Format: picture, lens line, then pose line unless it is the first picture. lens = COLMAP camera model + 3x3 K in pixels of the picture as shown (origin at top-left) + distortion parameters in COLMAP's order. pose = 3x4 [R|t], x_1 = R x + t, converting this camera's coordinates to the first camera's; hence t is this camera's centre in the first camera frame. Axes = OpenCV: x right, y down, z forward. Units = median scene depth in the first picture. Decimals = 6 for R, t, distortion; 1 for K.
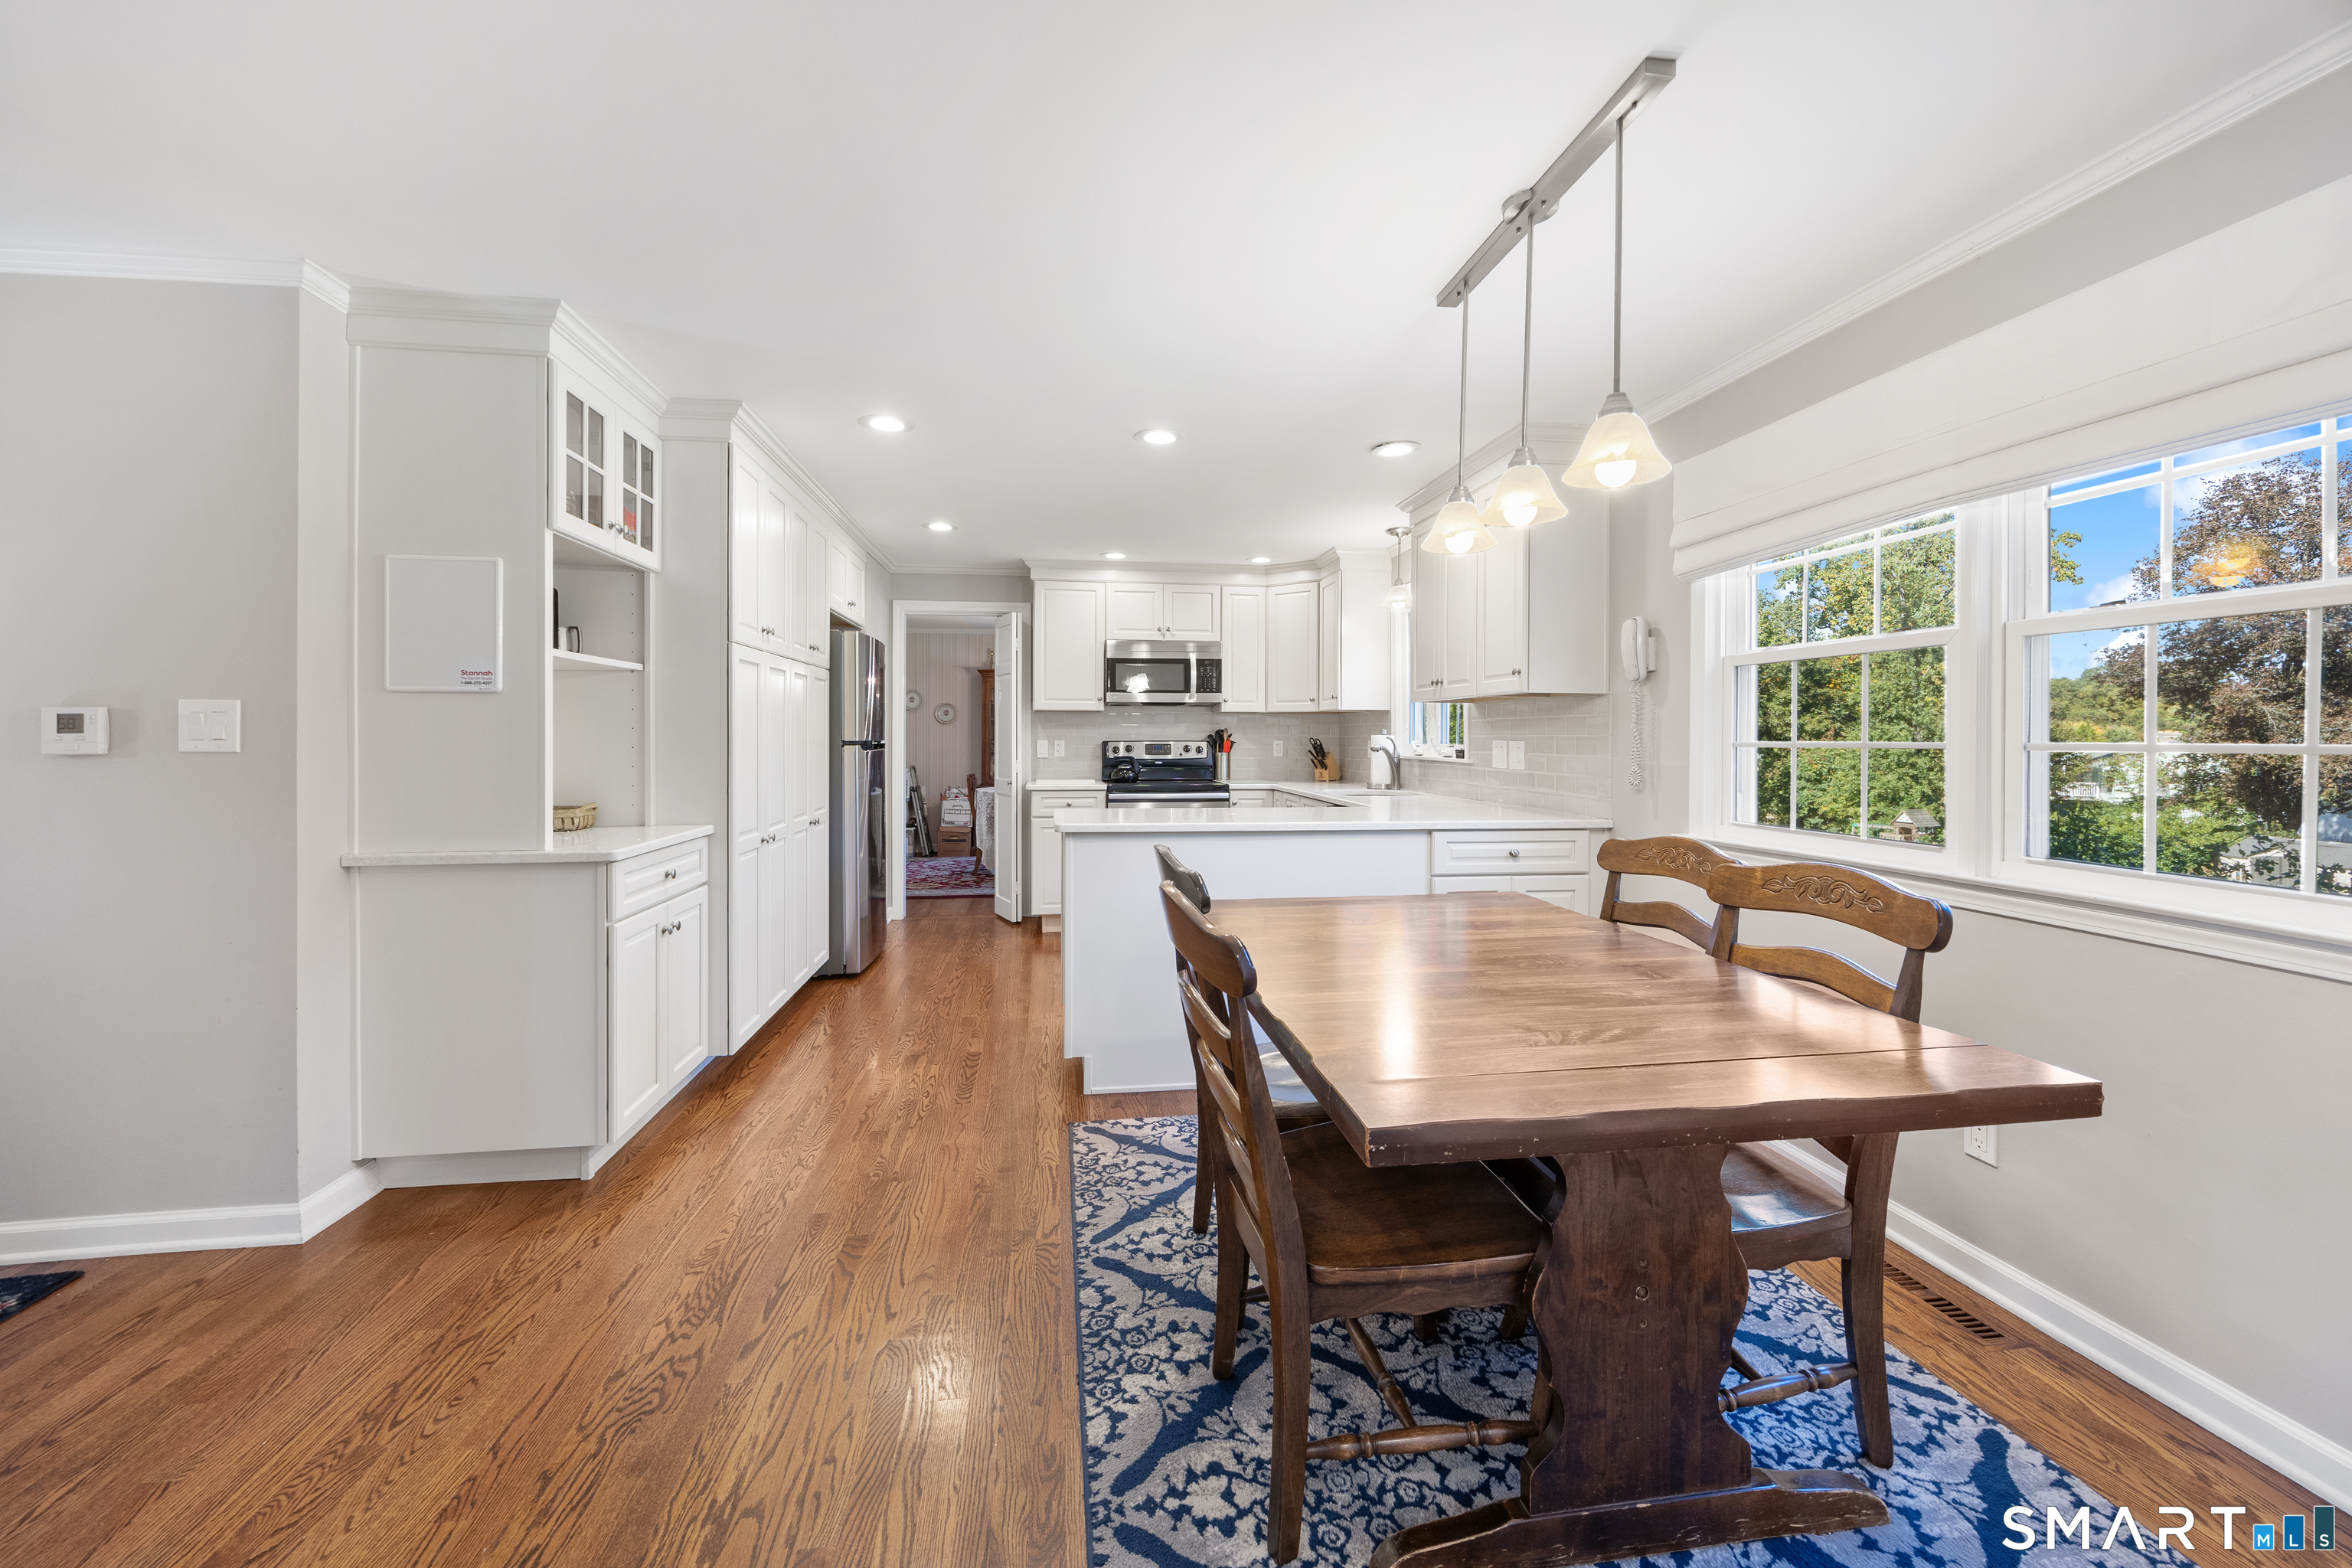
lens RADIAL K [[925.3, 0, 1164.2], [0, 925.3, 744.7], [0, 0, 1]] dist [0.002866, 0.000553]
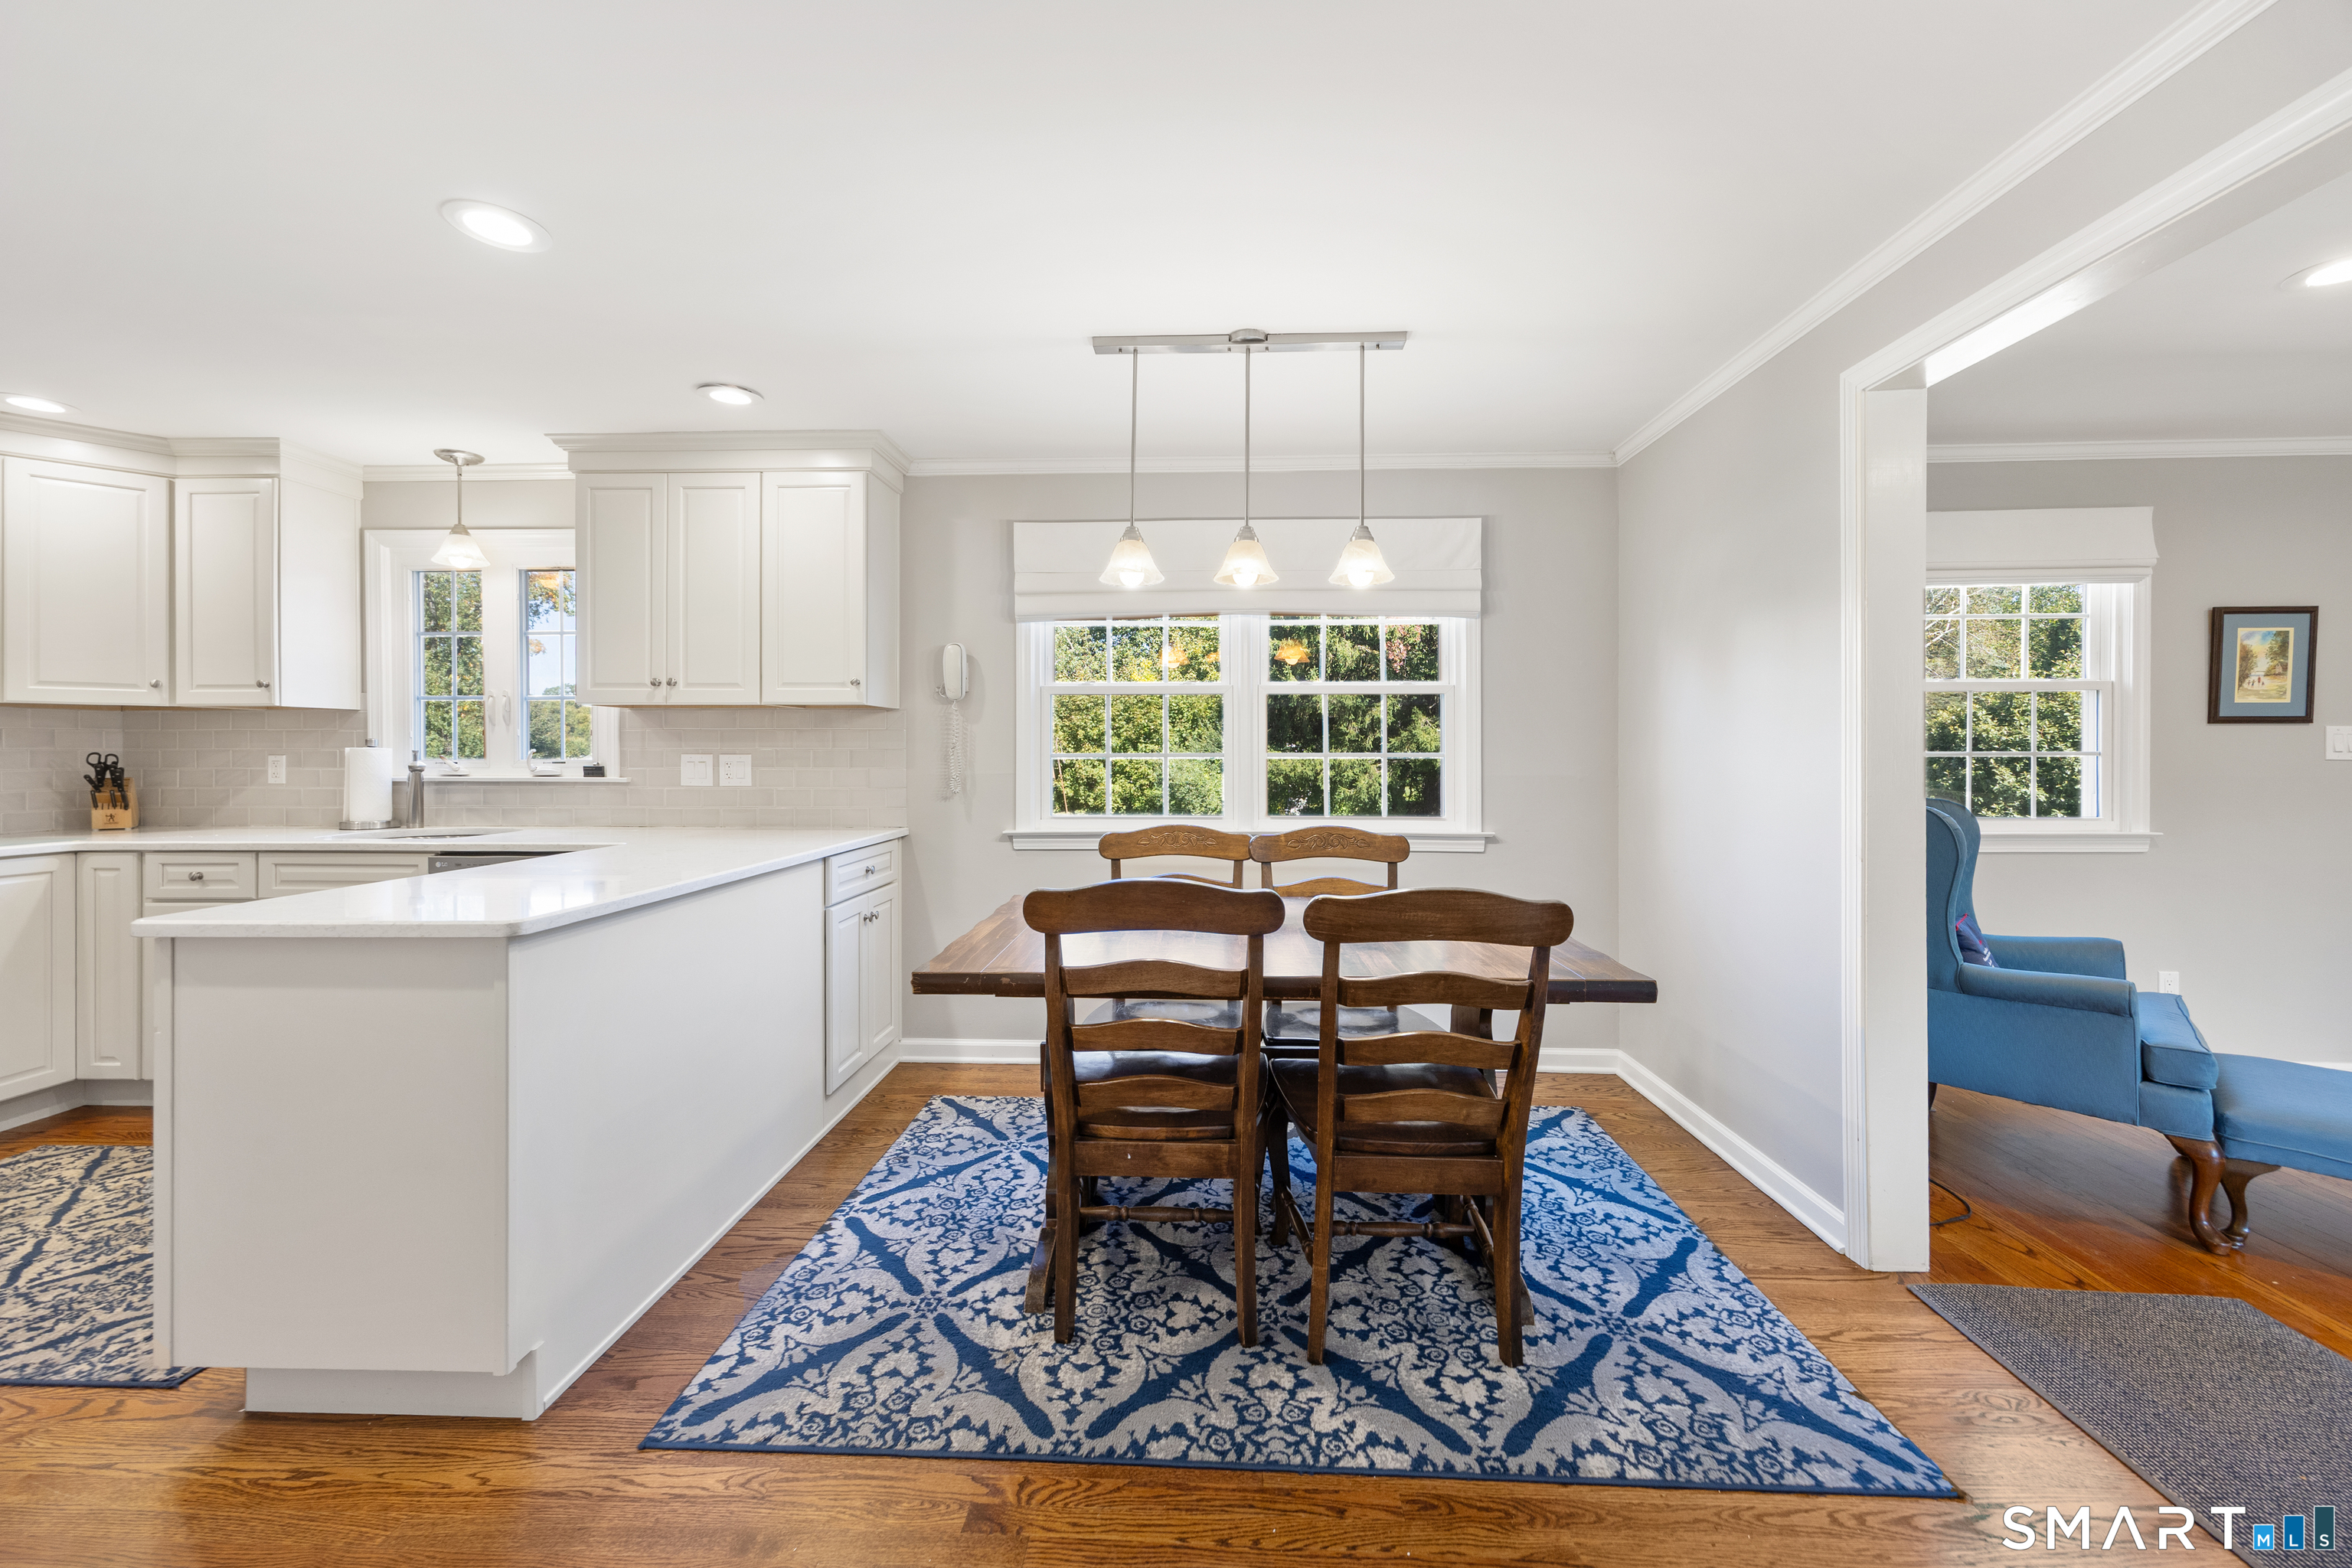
lens RADIAL K [[925.3, 0, 1184.0], [0, 925.3, 748.7], [0, 0, 1]] dist [0.002866, 0.000553]
pose [[0.167464, -0.000249, 0.985878, -0.620644], [0.009053, 0.999958, -0.001286, -0.006187], [-0.985837, 0.009140, 0.167459, 0.603111]]
